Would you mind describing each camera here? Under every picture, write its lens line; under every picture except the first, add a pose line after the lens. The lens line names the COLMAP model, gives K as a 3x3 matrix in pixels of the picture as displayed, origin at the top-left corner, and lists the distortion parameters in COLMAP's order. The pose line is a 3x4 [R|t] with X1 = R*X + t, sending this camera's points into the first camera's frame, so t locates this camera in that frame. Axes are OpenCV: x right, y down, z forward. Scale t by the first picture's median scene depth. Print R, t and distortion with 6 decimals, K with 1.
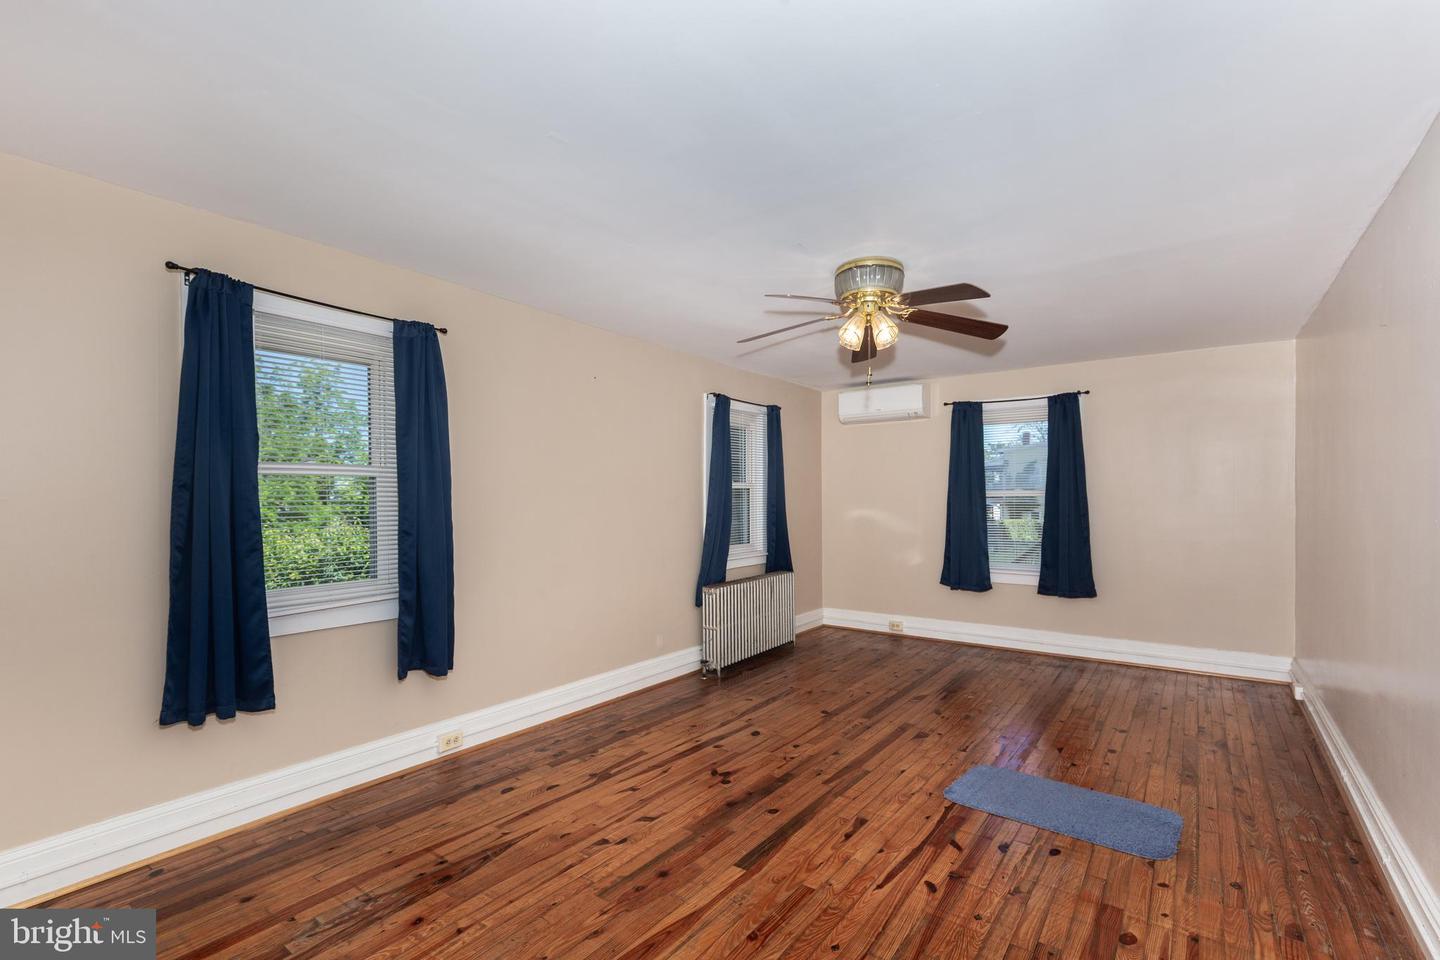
lens RADIAL K [[688.1, 0, 720.0], [0, 688.1, 480.0], [0, 0, 1]] dist [0.003649, 0.000448]
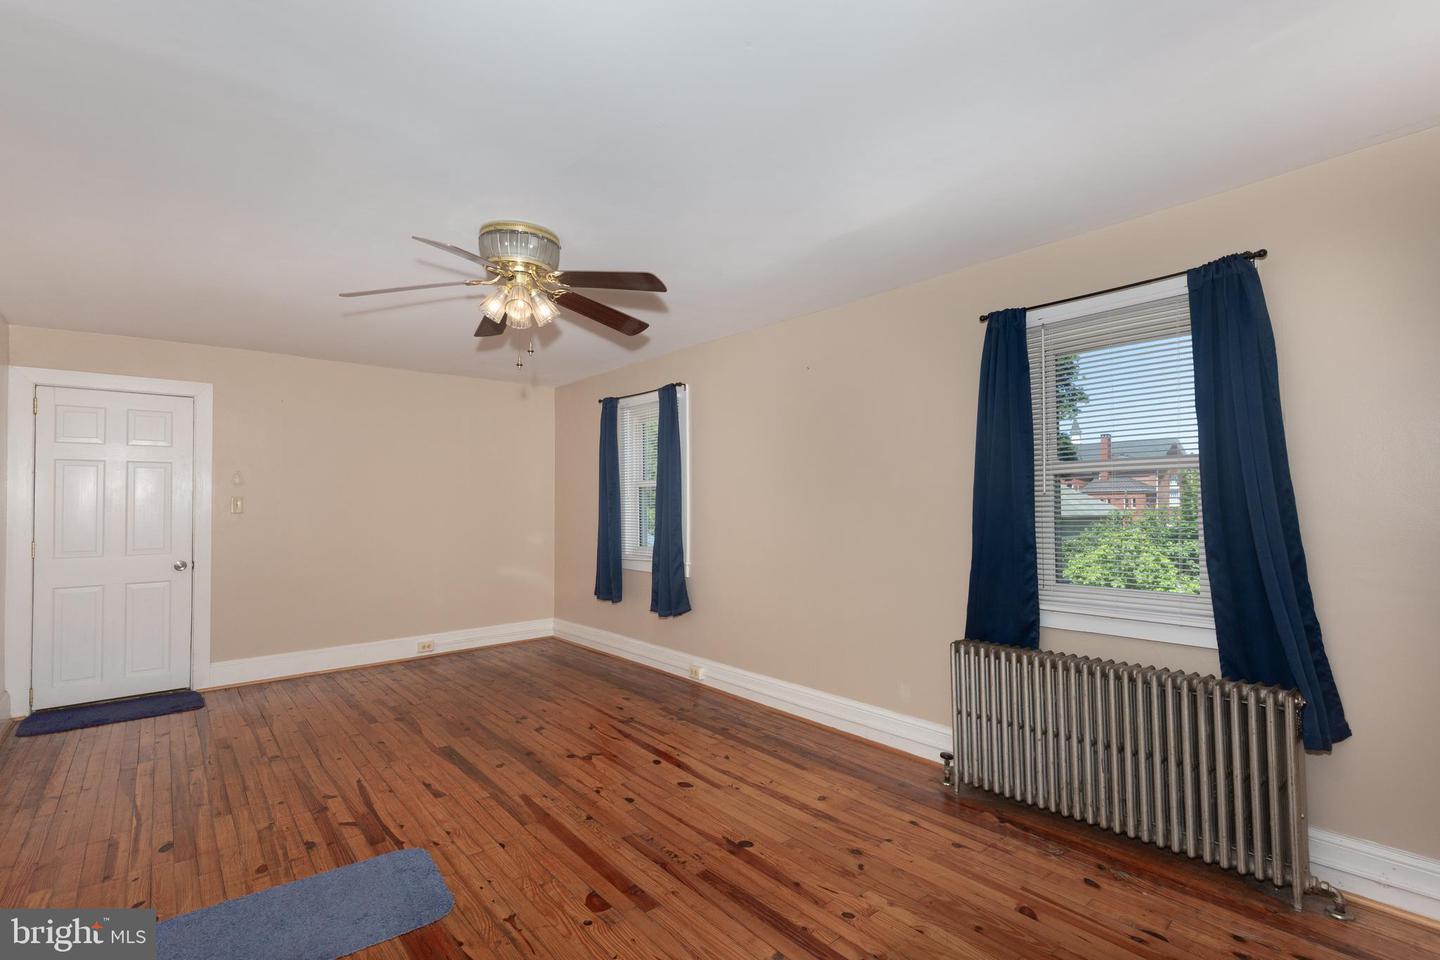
lens RADIAL K [[688.1, 0, 720.0], [0, 688.1, 480.0], [0, 0, 1]] dist [0.003649, 0.000448]
pose [[-0.276048, -0.024230, -0.960838, 1.041185], [0.035422, 0.998747, -0.035363, 0.041695], [0.960491, -0.043797, -0.274844, 1.586070]]
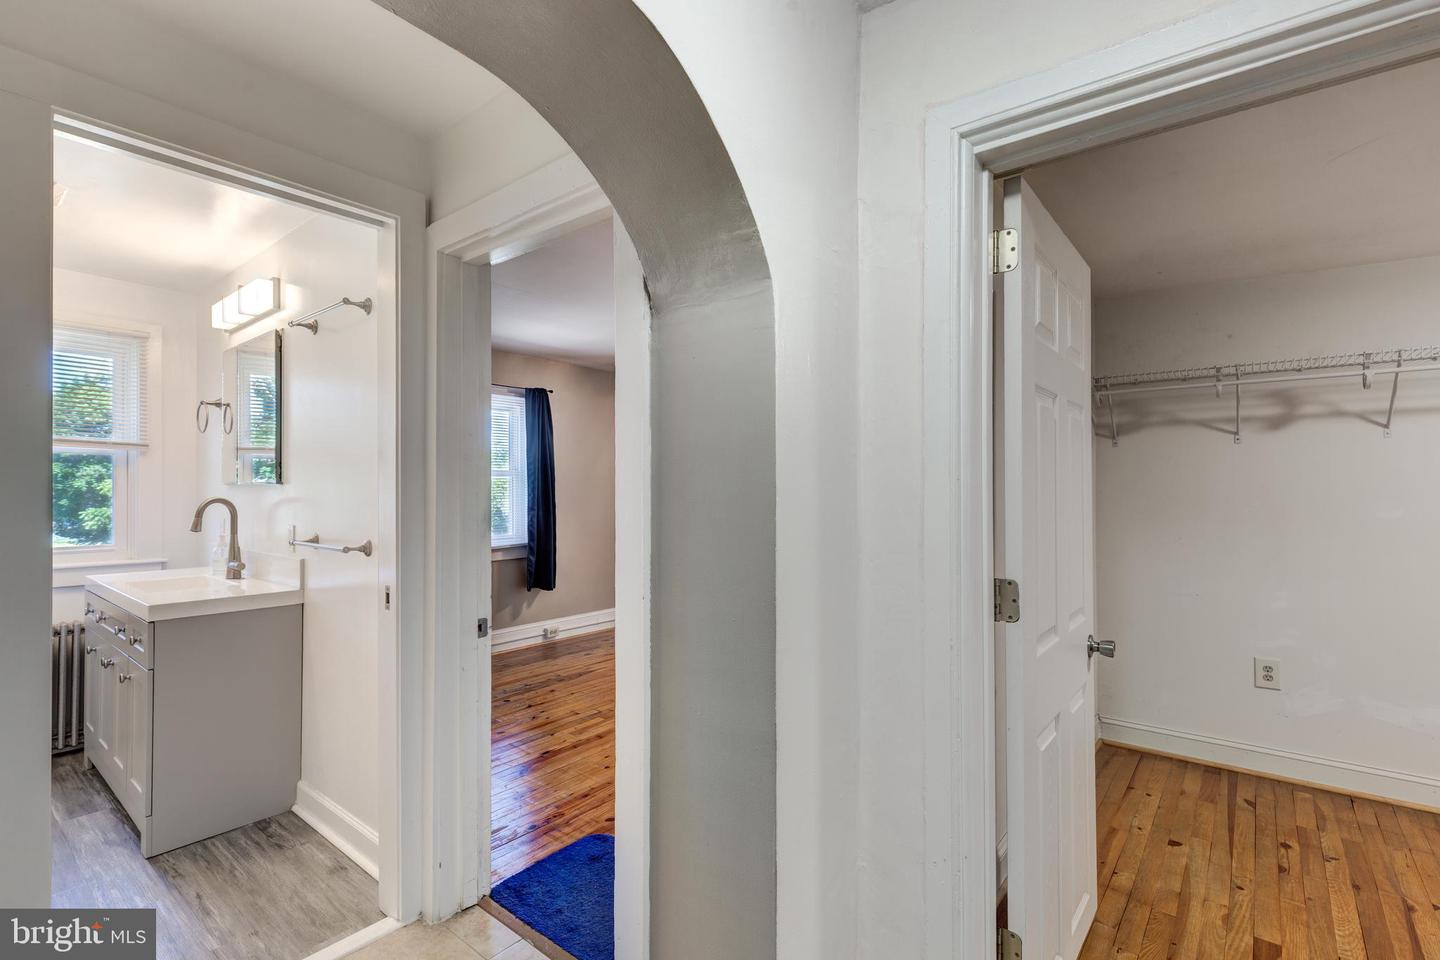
lens RADIAL K [[688.1, 0, 720.0], [0, 688.1, 480.0], [0, 0, 1]] dist [0.003649, 0.000448]
pose [[0.997891, 0.003350, -0.064819, 0.136606], [-0.002457, 0.999901, 0.013842, -0.018430], [0.064859, -0.013654, 0.997801, -0.705056]]
